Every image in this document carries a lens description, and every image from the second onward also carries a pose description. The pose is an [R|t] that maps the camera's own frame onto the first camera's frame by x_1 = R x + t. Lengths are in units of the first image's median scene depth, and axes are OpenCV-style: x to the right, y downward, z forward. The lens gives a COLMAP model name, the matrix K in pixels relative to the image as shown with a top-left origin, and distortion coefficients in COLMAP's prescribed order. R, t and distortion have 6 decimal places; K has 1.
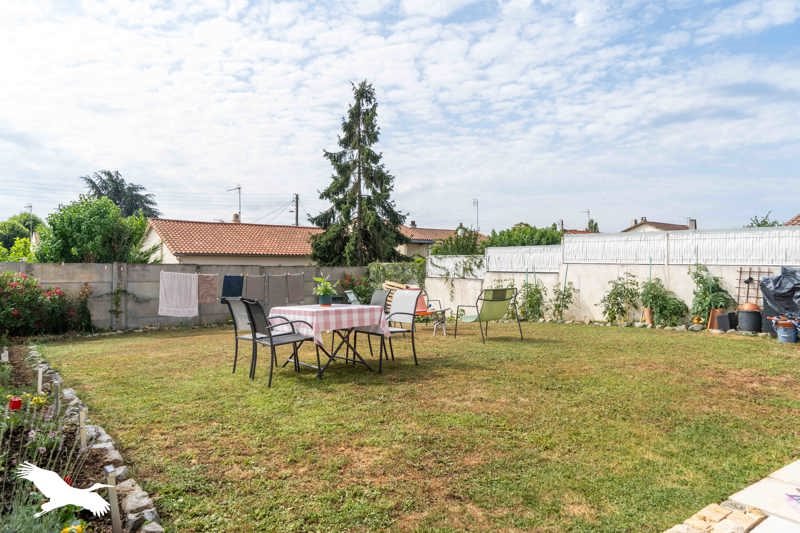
lens RADIAL K [[540.0, 0, 400.6], [0, 540.0, 262.6], [0, 0, 1]] dist [-0.006192, 0.003771]
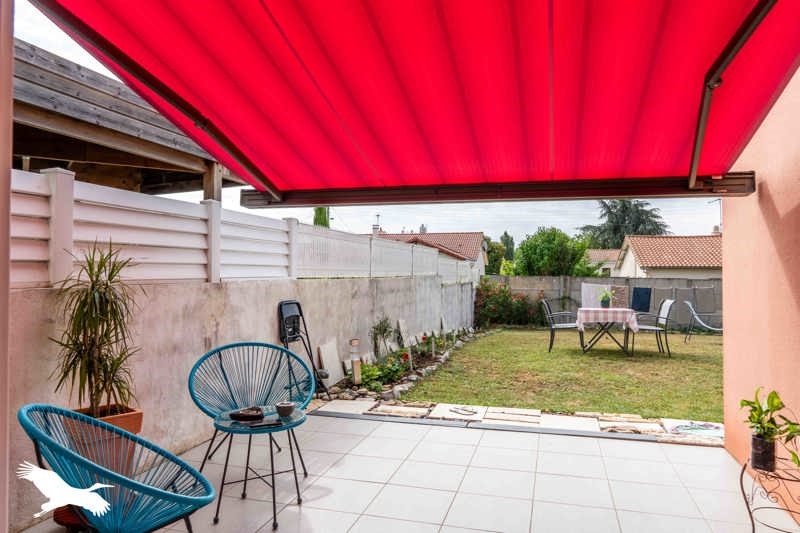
lens RADIAL K [[540.0, 0, 400.9], [0, 540.0, 267.4], [0, 0, 1]] dist [-0.006192, 0.003771]
pose [[0.620889, -0.005174, -0.783881, 0.268639], [-0.004725, 0.999935, -0.010343, -0.005068], [0.783884, 0.010125, 0.620825, -0.140378]]
